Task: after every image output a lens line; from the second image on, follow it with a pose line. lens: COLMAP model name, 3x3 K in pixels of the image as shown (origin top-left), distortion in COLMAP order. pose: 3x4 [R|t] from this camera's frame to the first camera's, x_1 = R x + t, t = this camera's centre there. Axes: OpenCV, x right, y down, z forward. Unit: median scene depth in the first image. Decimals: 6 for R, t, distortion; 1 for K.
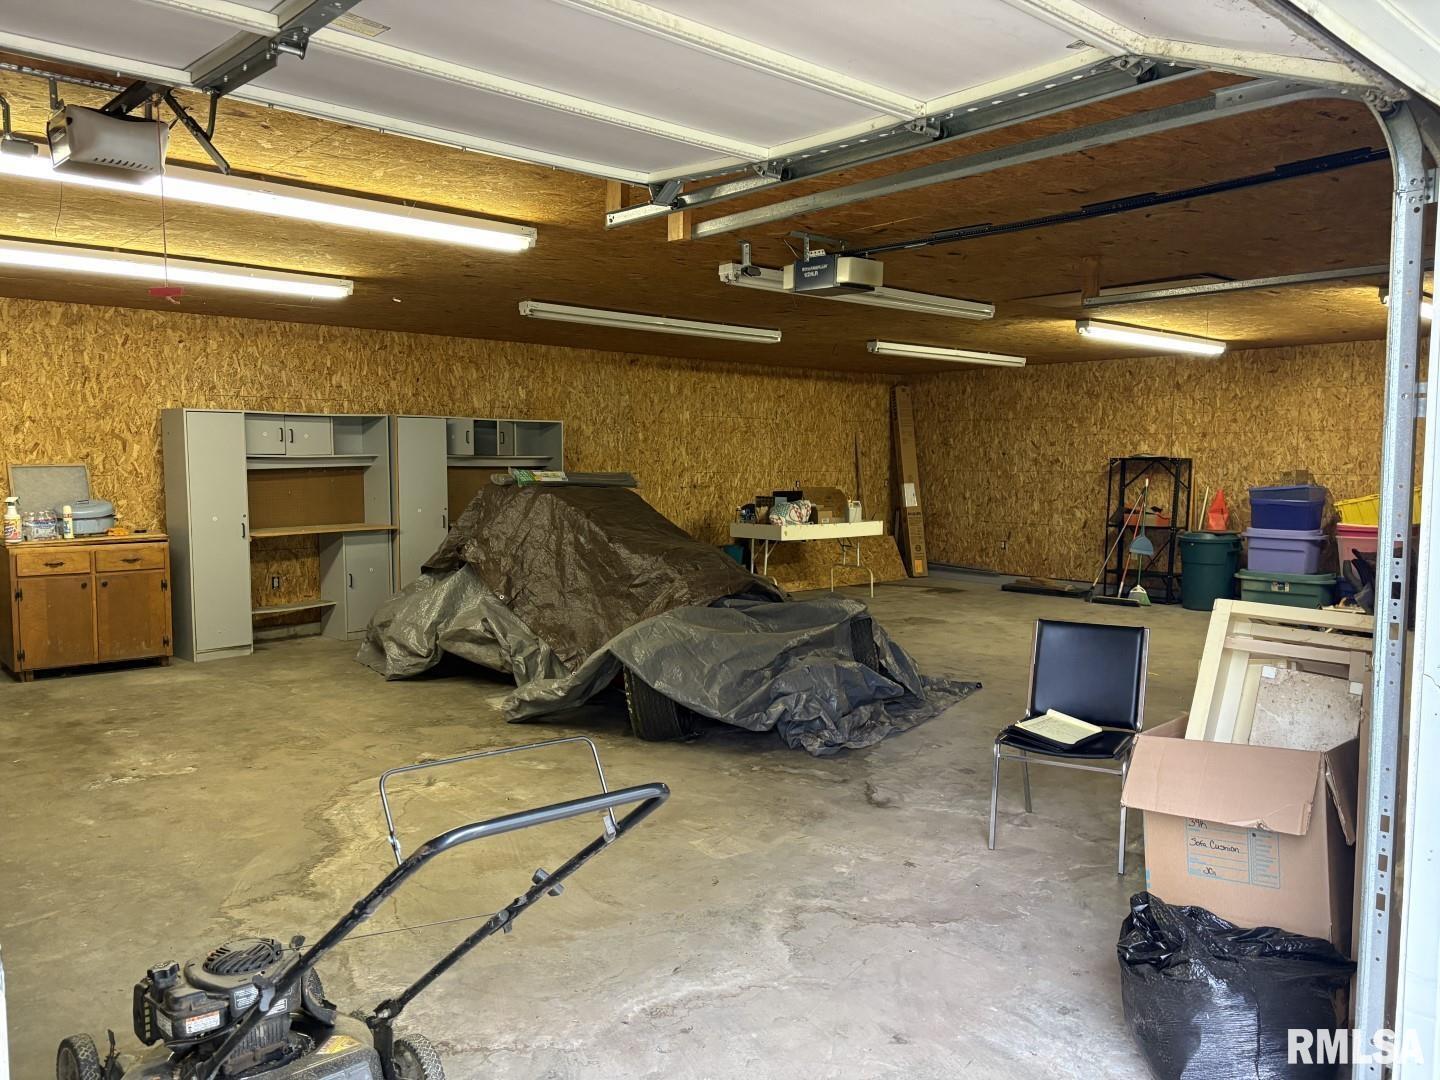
lens RADIAL K [[1086.4, 0, 715.4], [0, 1086.4, 538.4], [0, 0, 1]] dist [0.053085, -0.044655]
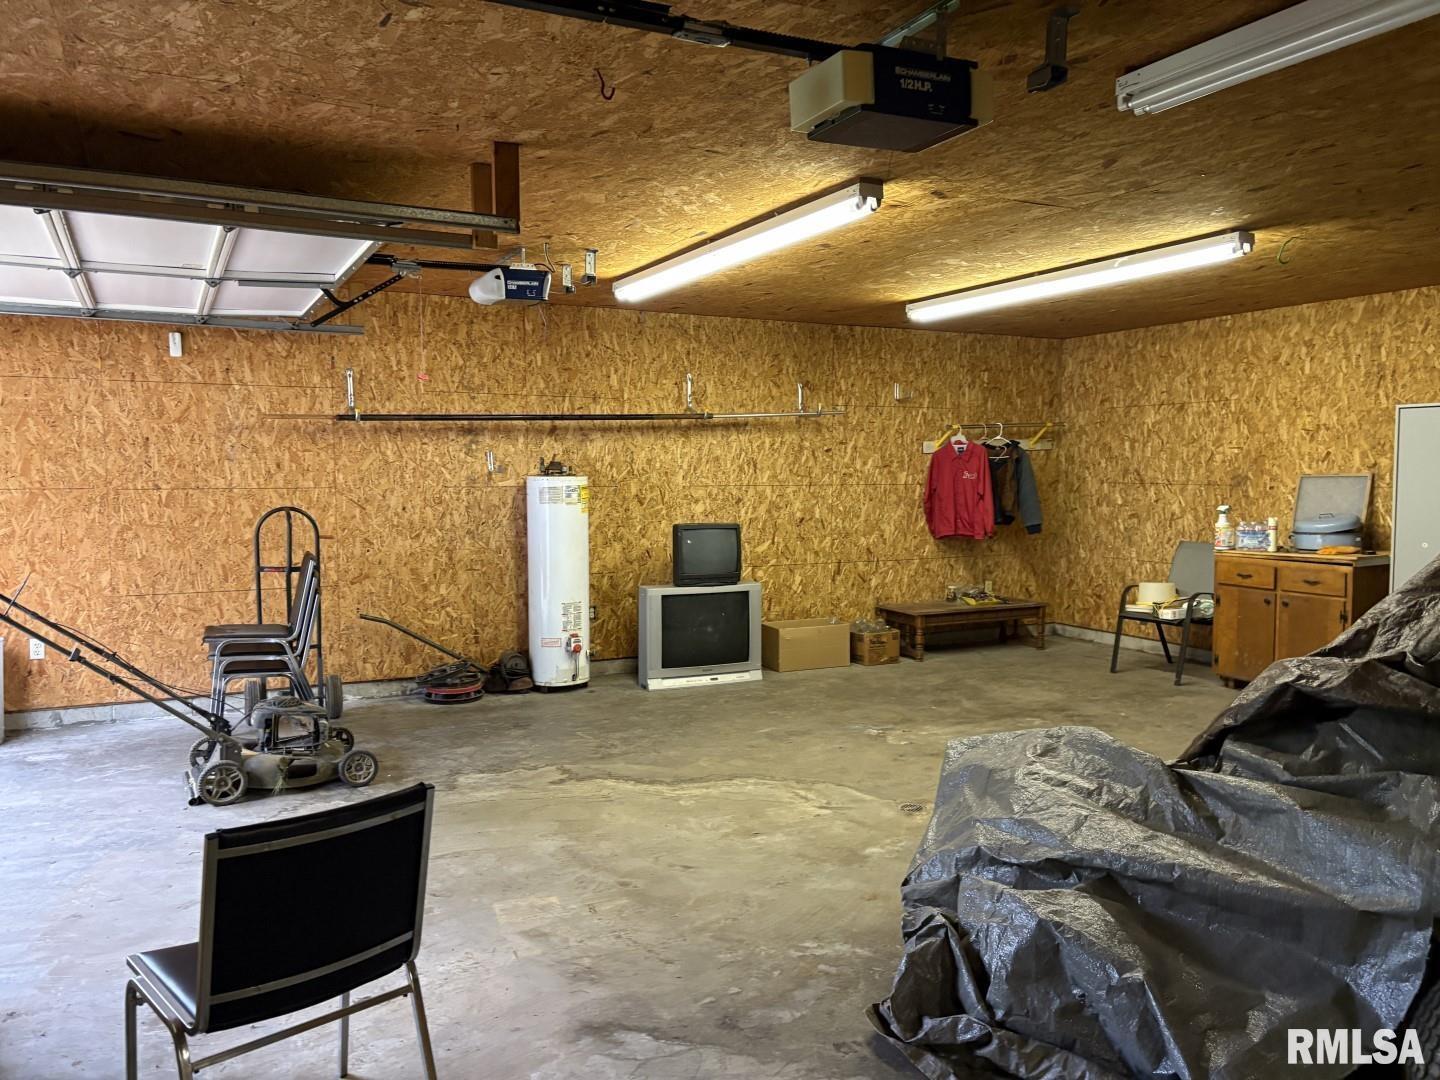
lens RADIAL K [[1086.4, 0, 713.8], [0, 1086.4, 541.3], [0, 0, 1]] dist [0.053085, -0.044655]
pose [[-0.263061, 0.062800, -0.962733, 0.630496], [-0.070597, 0.993951, 0.084127, -0.075398], [0.962193, 0.090097, -0.257036, 1.068945]]
